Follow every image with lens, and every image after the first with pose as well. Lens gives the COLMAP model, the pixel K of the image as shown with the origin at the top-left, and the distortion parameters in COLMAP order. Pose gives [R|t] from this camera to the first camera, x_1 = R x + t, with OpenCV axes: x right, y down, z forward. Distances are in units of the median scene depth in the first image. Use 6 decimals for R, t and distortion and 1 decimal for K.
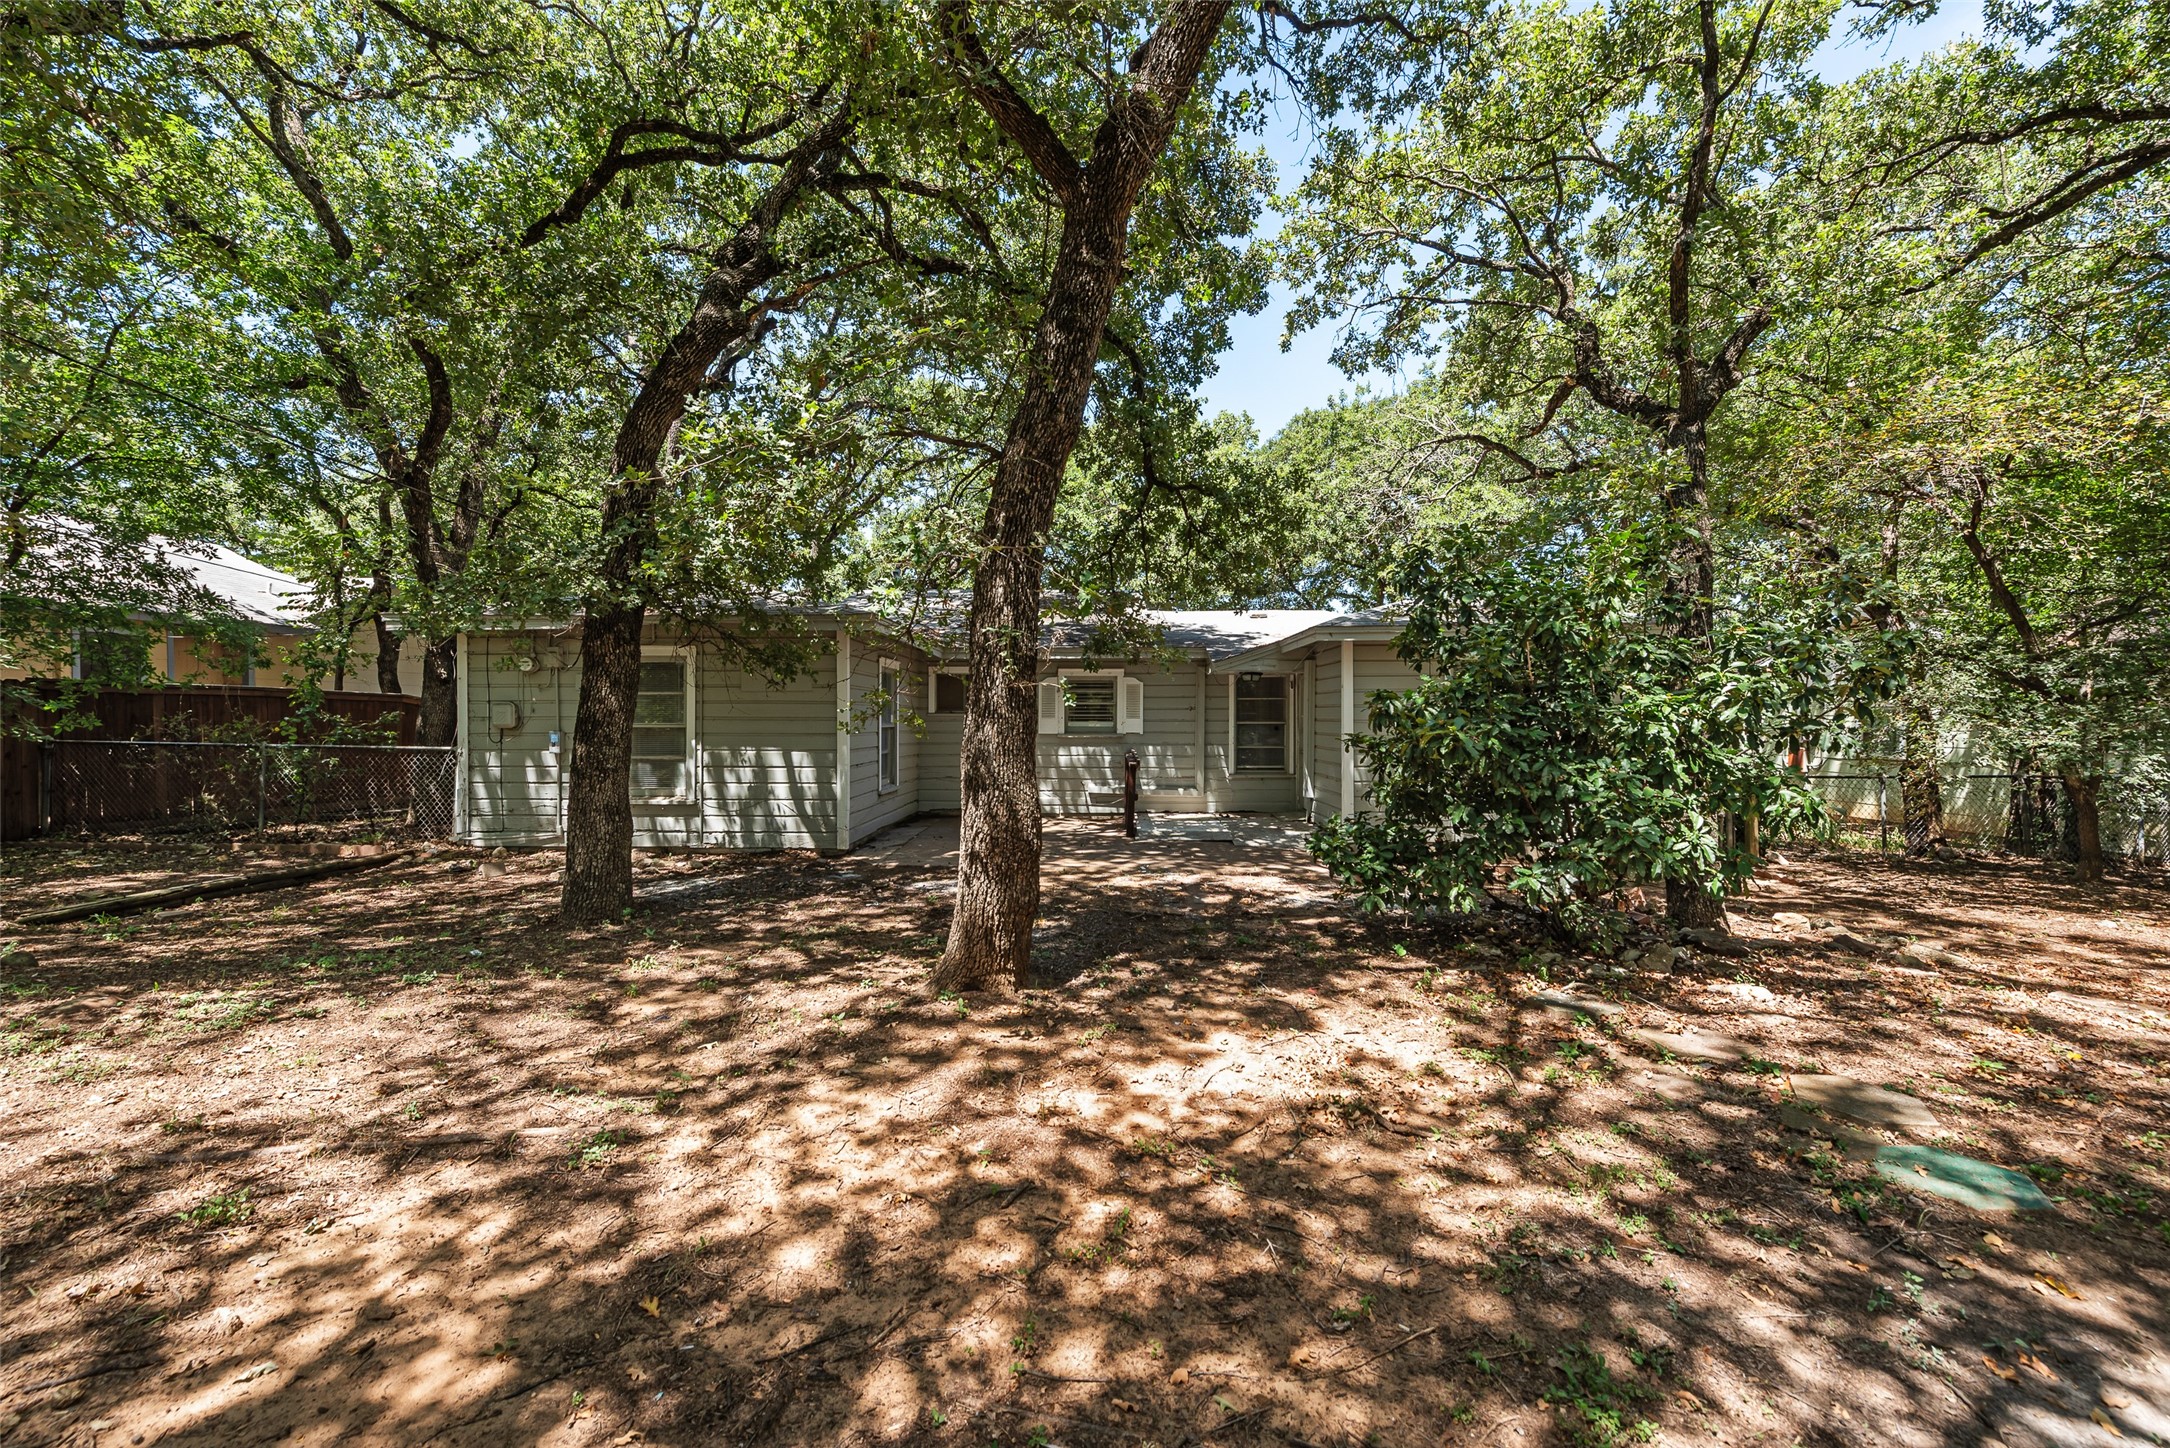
lens RADIAL K [[878.1, 0, 1085.0], [0, 878.1, 724.0], [0, 0, 1]] dist [0.000070, -0.000056]
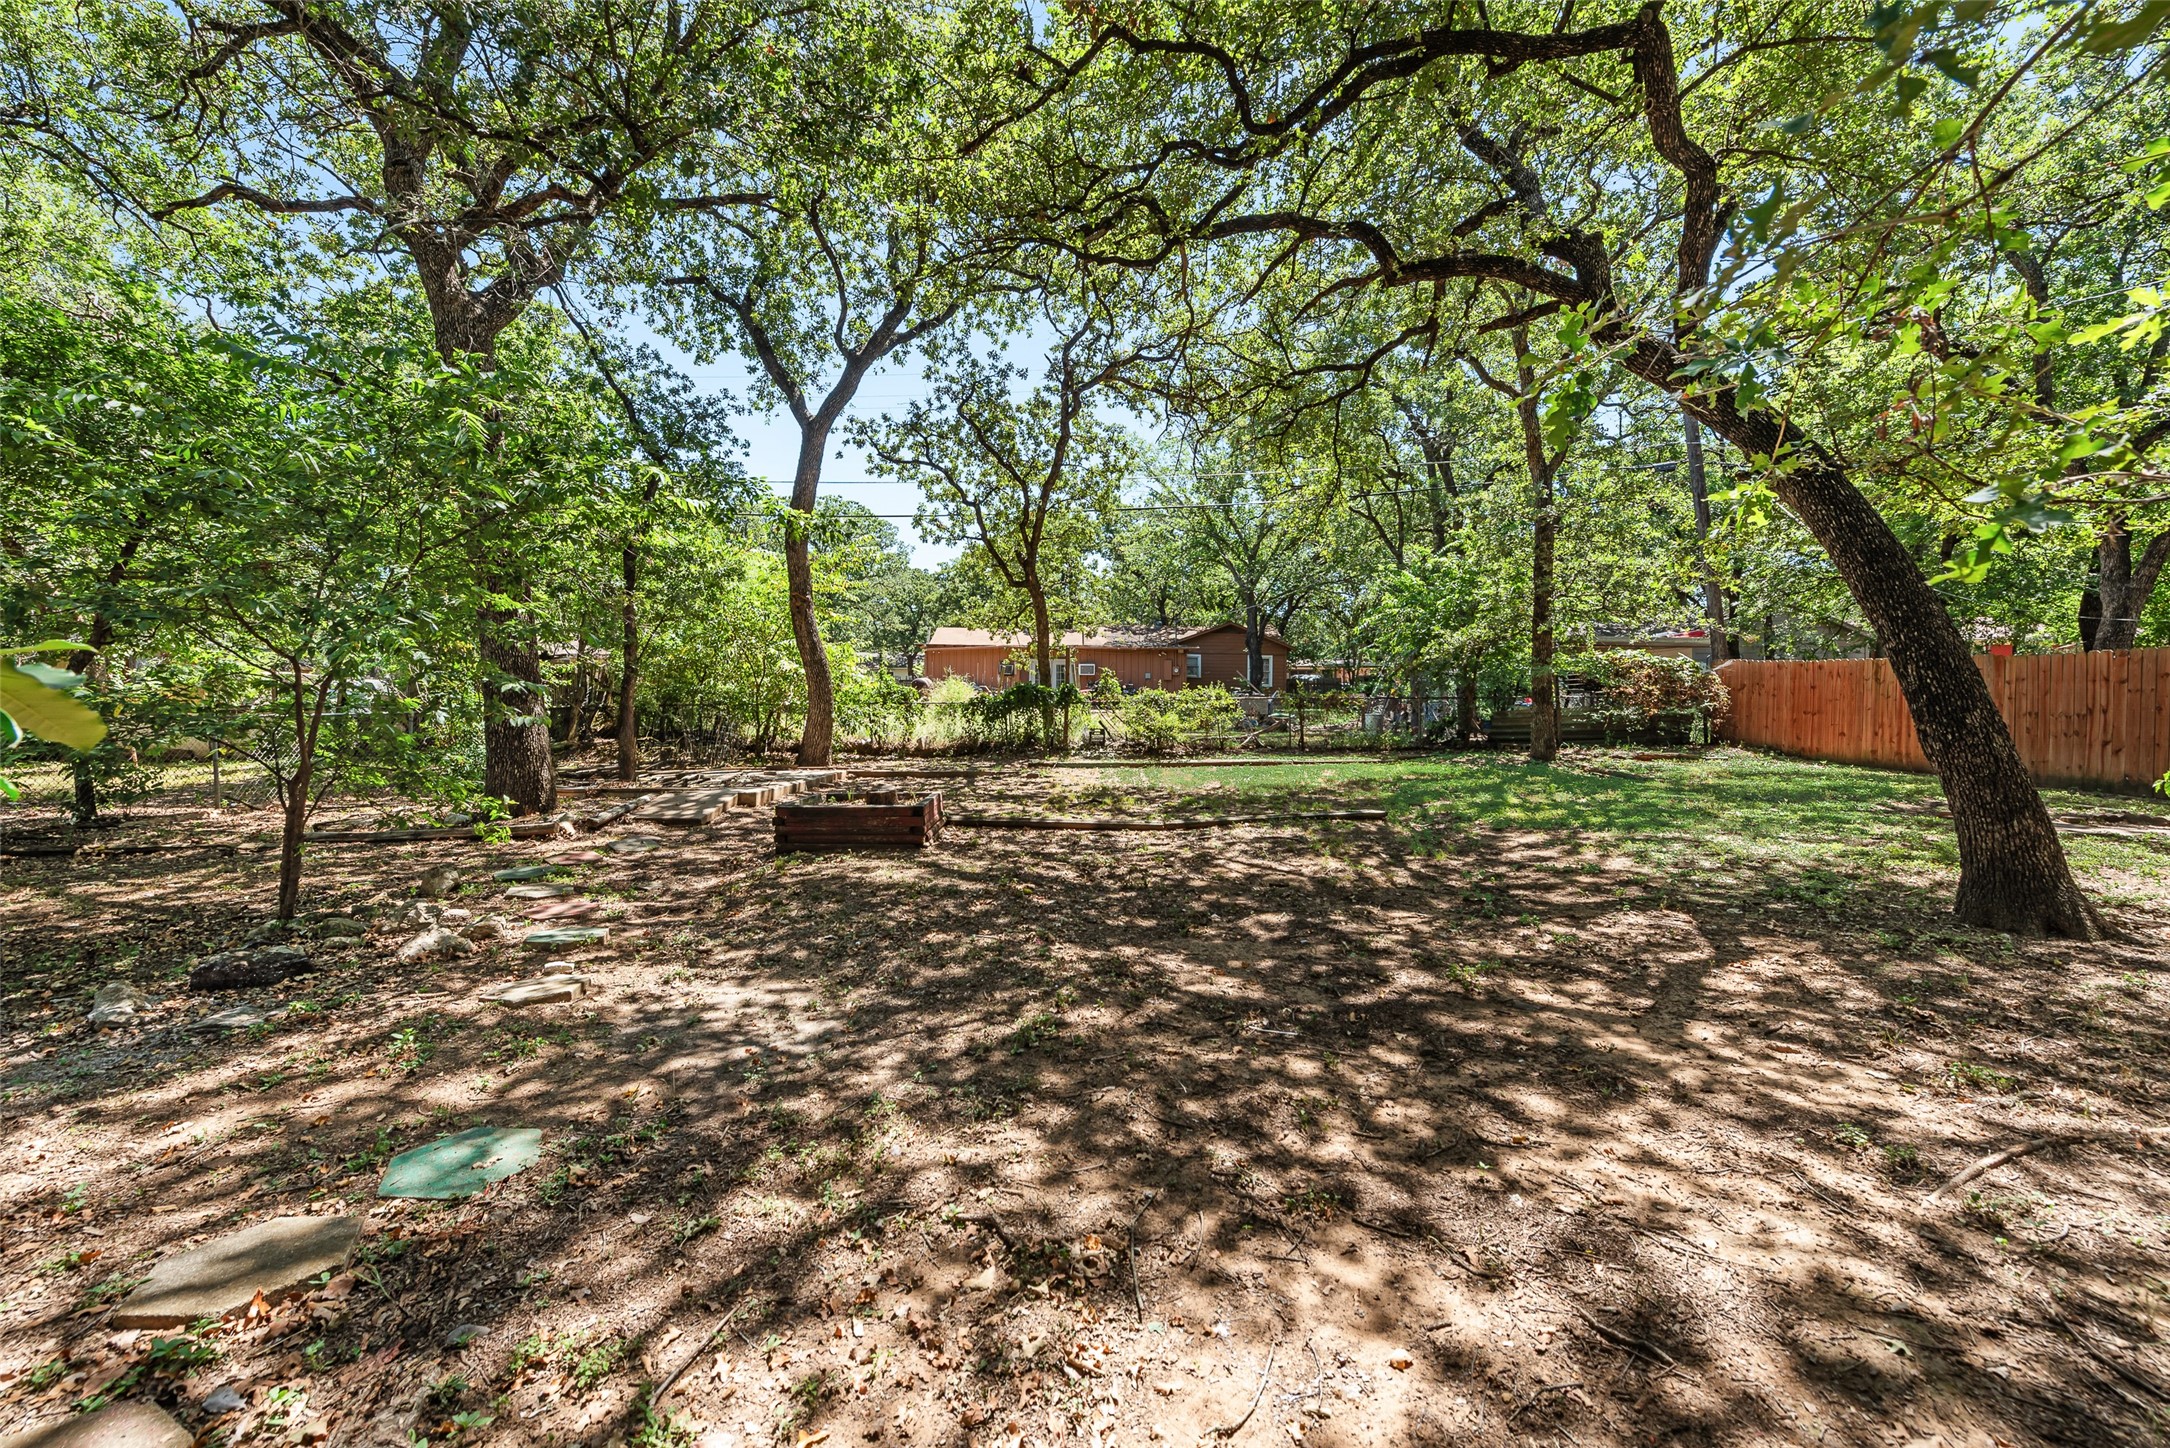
lens RADIAL K [[878.1, 0, 1085.0], [0, 878.1, 724.0], [0, 0, 1]] dist [0.000070, -0.000056]
pose [[-0.999314, -0.007943, -0.036186, 0.354083], [-0.008074, 0.999961, 0.003490, 0.027233], [0.036157, 0.003780, -0.999339, 1.964338]]
